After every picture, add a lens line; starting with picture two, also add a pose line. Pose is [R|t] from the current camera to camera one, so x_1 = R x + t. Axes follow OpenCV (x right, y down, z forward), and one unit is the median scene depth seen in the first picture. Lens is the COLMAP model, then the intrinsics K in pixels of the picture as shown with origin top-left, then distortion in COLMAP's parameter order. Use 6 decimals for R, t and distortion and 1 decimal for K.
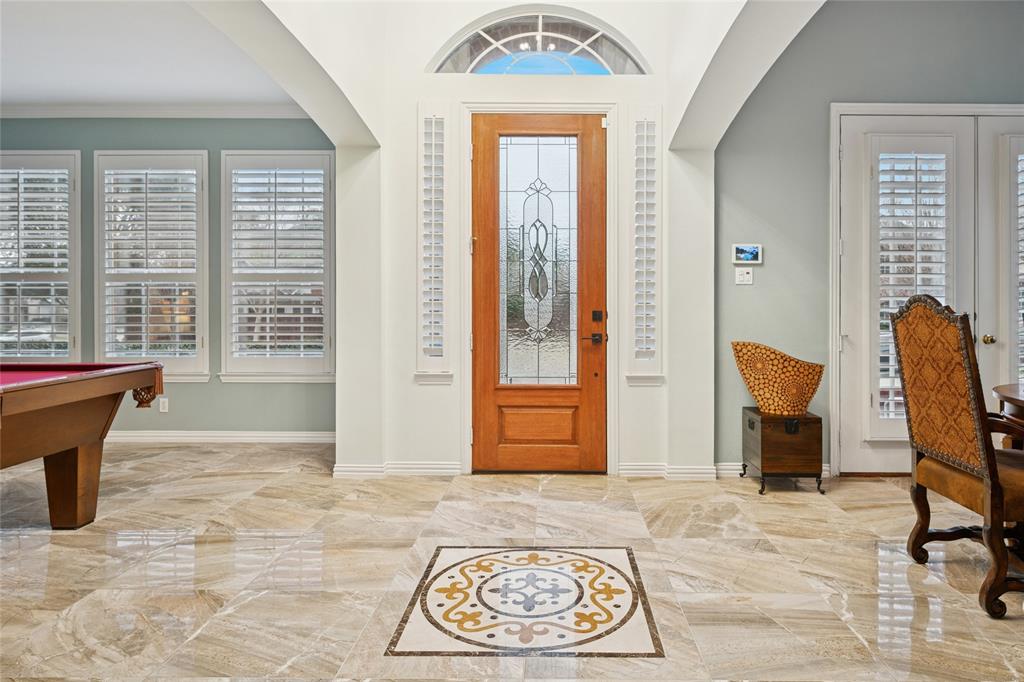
lens RADIAL K [[606.0, 0, 514.5], [0, 606.0, 309.3], [0, 0, 1]] dist [-0.000097, 0.000008]
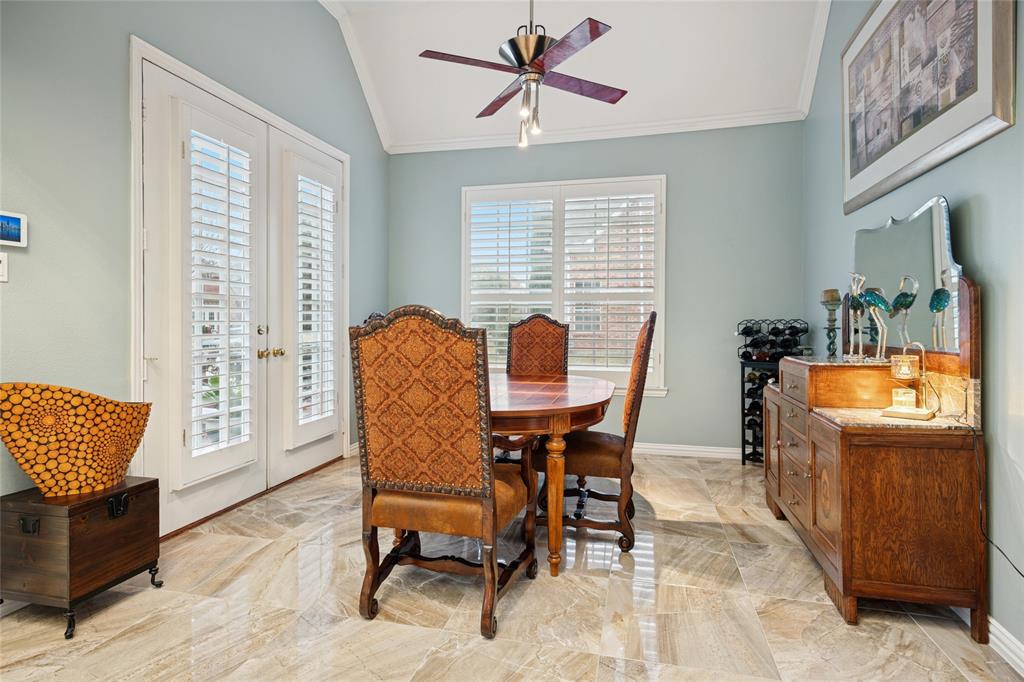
lens RADIAL K [[551.3, 0, 513.3], [0, 551.3, 319.5], [0, 0, 1]] dist [0.003818, 0.001308]
pose [[0.180919, -0.003795, 0.983491, -0.044105], [0.006851, 0.999973, 0.002598, -0.003747], [-0.983474, 0.006268, 0.180940, 0.465686]]
